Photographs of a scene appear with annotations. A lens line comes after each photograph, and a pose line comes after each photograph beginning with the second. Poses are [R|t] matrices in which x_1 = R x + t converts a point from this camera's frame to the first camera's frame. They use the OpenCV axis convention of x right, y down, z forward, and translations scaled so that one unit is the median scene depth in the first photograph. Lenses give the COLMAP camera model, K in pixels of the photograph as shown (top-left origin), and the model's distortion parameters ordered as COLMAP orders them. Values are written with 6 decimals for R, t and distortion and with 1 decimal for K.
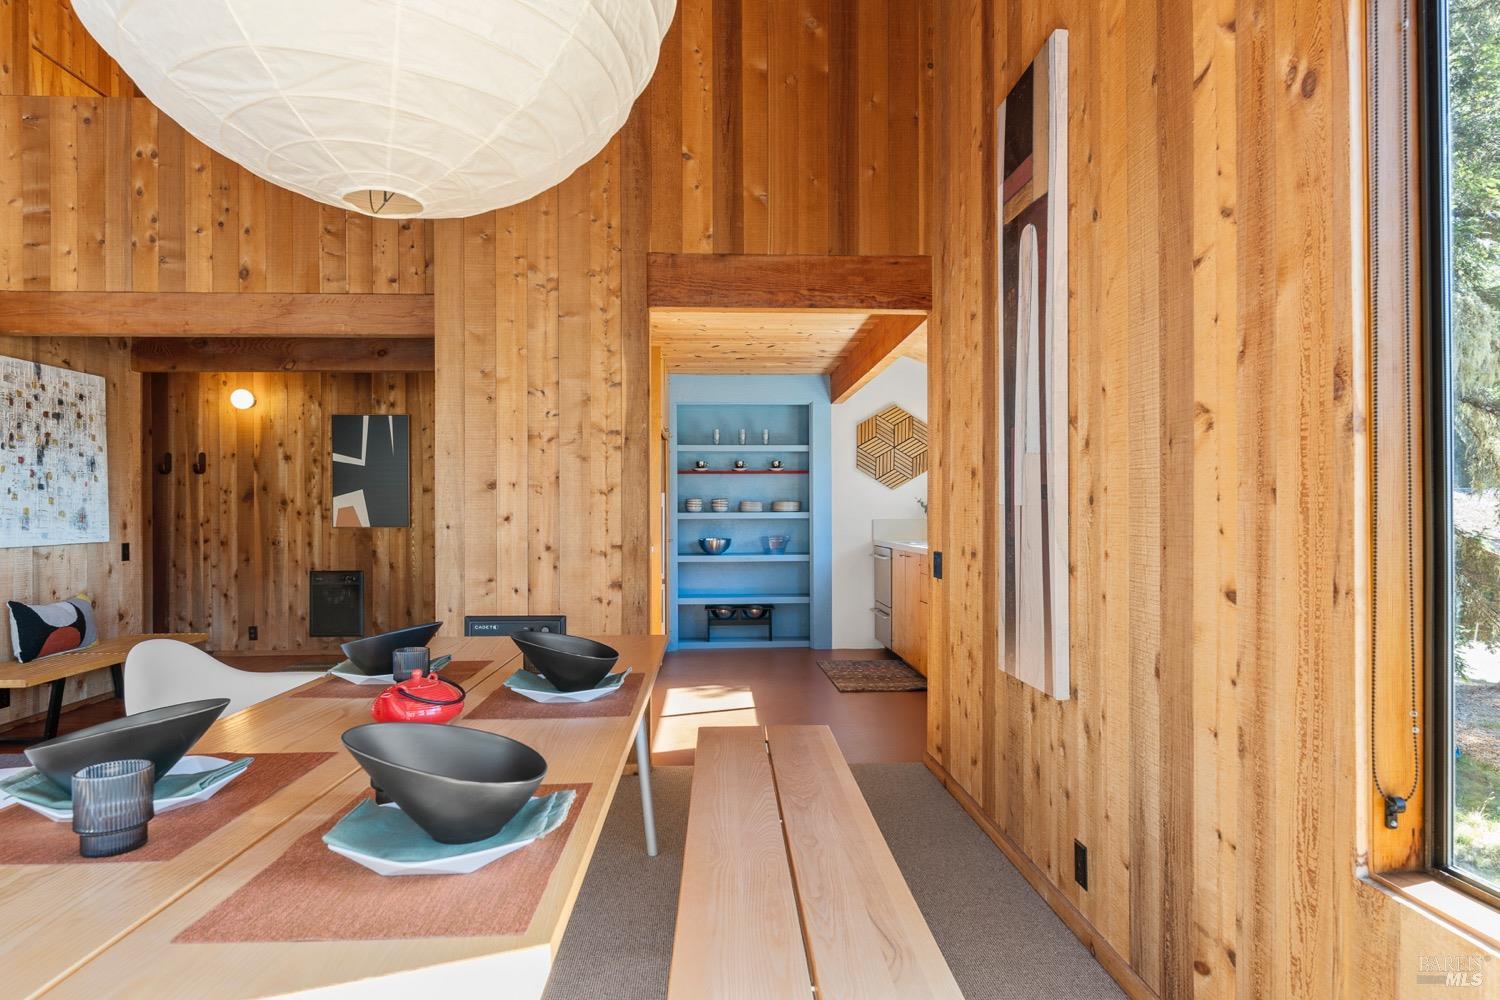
lens RADIAL K [[845.6, 0, 747.6], [0, 845.6, 514.2], [0, 0, 1]] dist [0.001600, 0.000503]
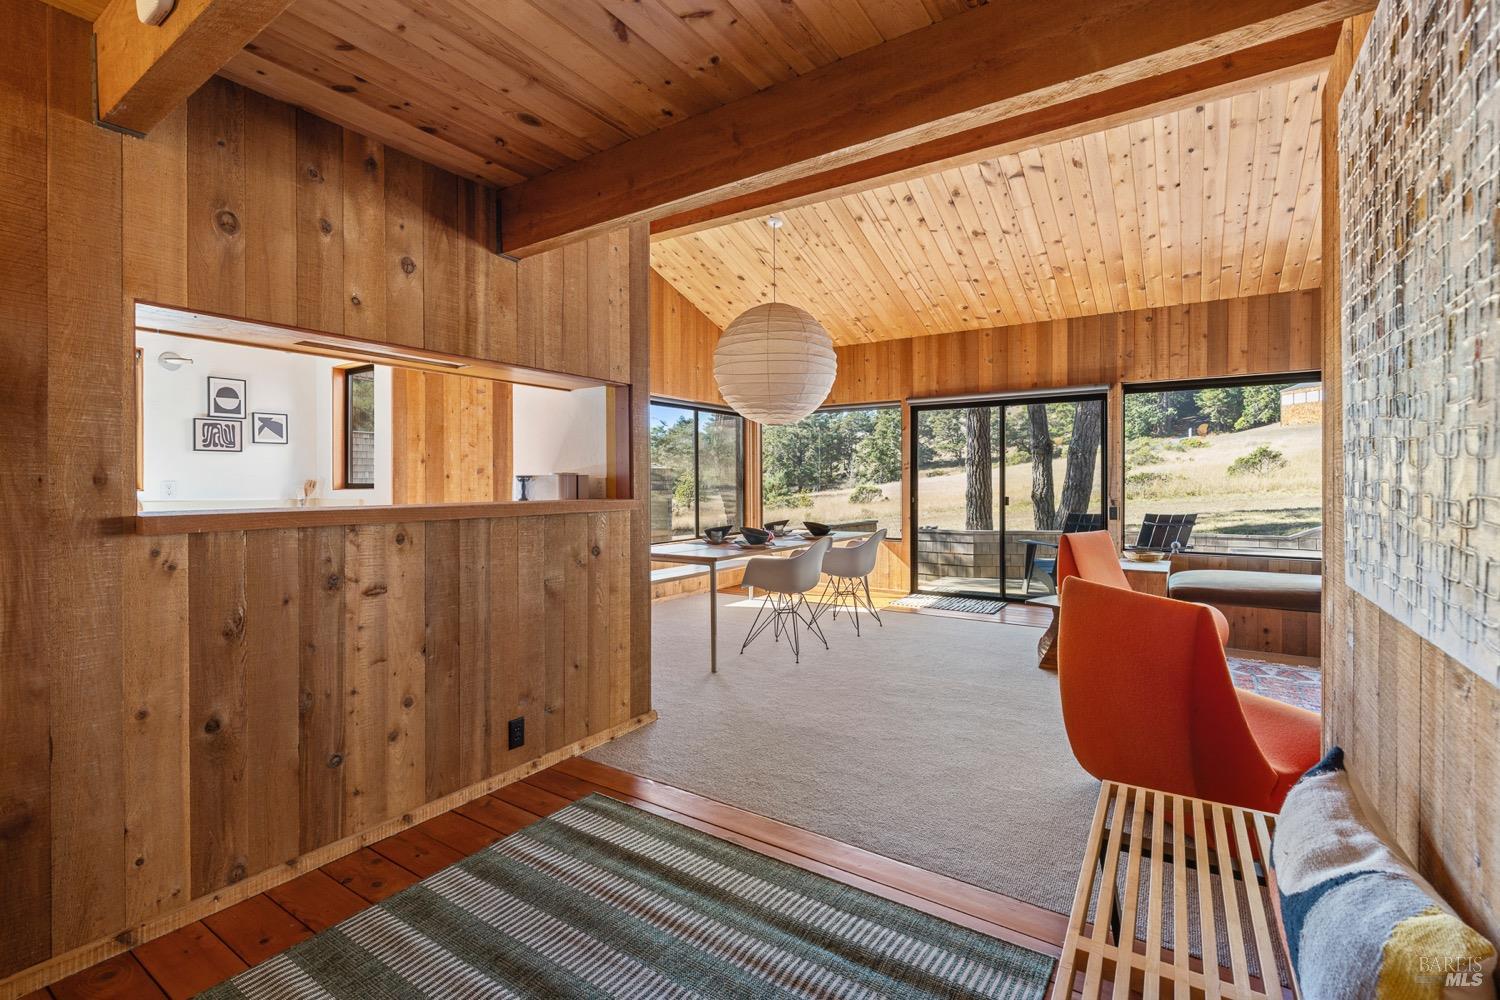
lens RADIAL K [[672.5, 0, 746.0], [0, 672.5, 485.6], [0, 0, 1]] dist [-0.000079, 0.000088]
pose [[-0.808078, 0.004212, 0.589060, -0.857146], [0.006342, 0.999979, 0.001551, -0.009347], [-0.589041, 0.004989, -0.808088, 1.405066]]
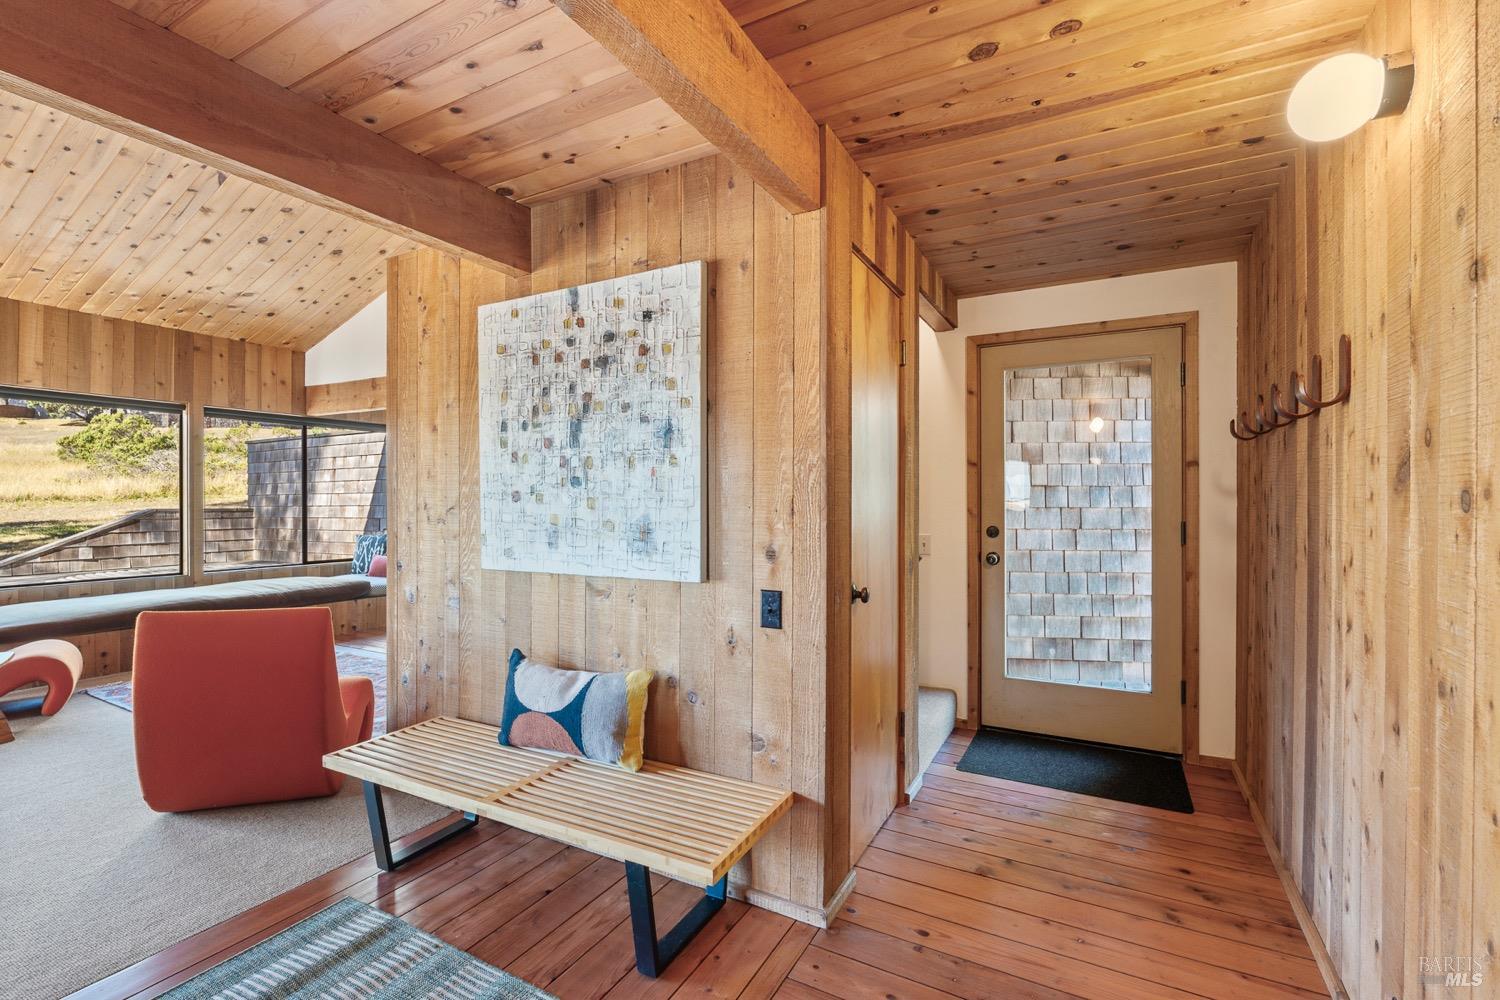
lens RADIAL K [[670.6, 0, 750.0], [0, 670.6, 500.0], [0, 0, 1]] dist [-0.002496, -0.000260]
pose [[-0.514768, 0.006724, -0.857303, -0.512768], [0.000815, 0.999973, 0.007354, -0.024043], [0.857329, 0.003087, -0.514759, 1.481815]]
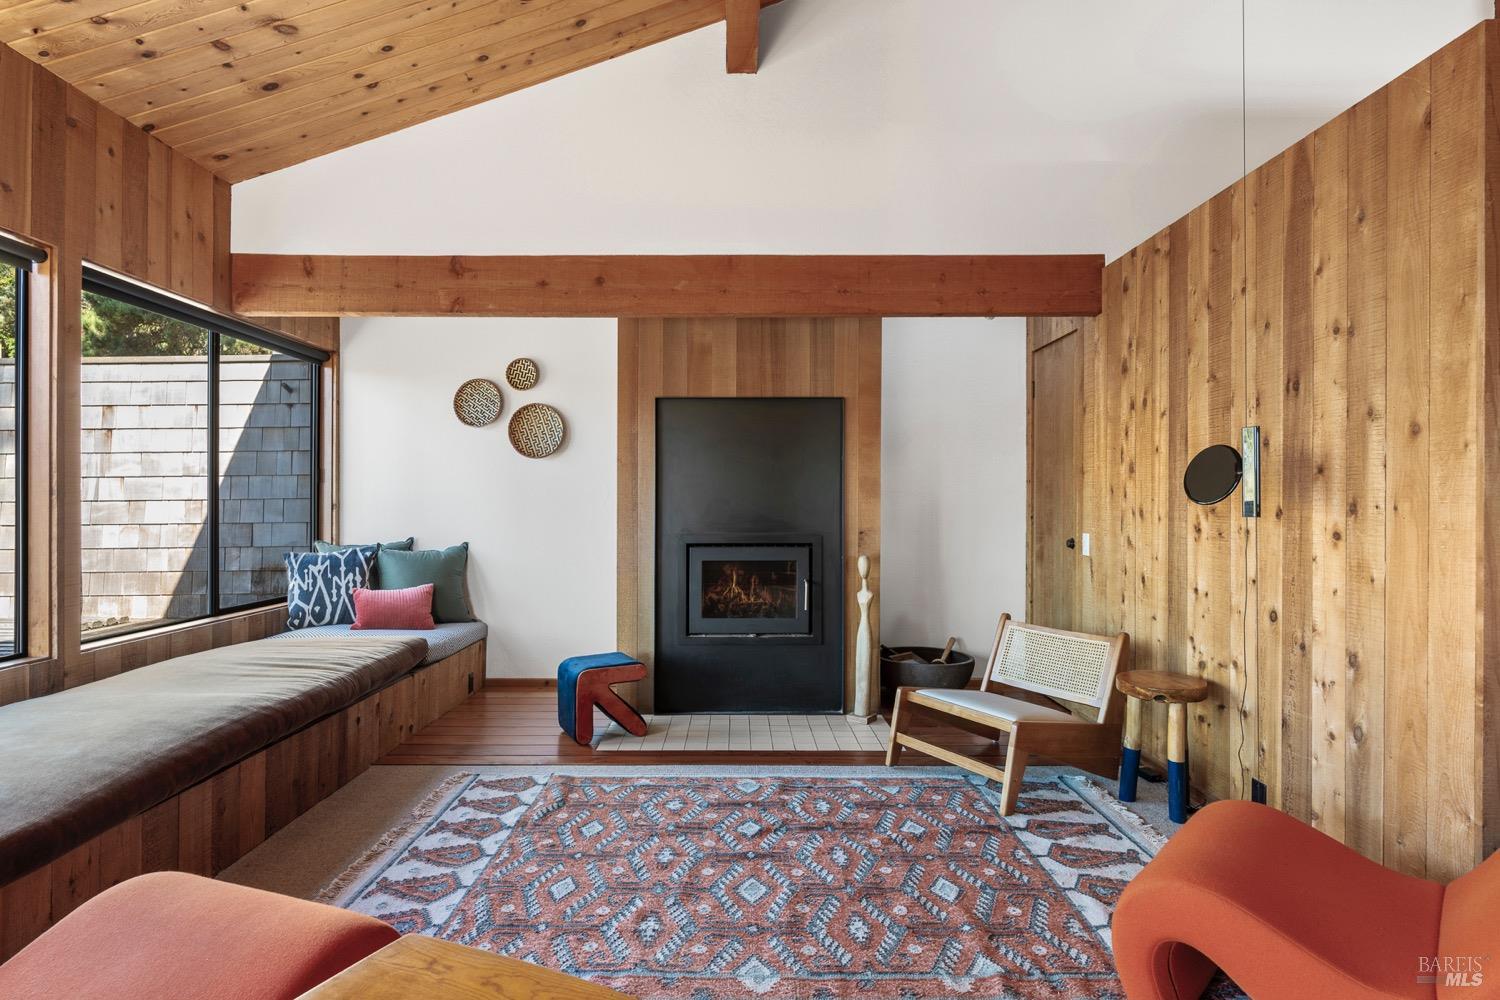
lens RADIAL K [[771.5, 0, 741.2], [0, 771.5, 500.3], [0, 0, 1]] dist [-0.001535, -0.000645]
pose [[-0.044568, 0.001946, -0.999004, -0.461294], [-0.001671, 0.999997, 0.002022, 0.001953], [0.999005, 0.001759, -0.044564, 0.425636]]
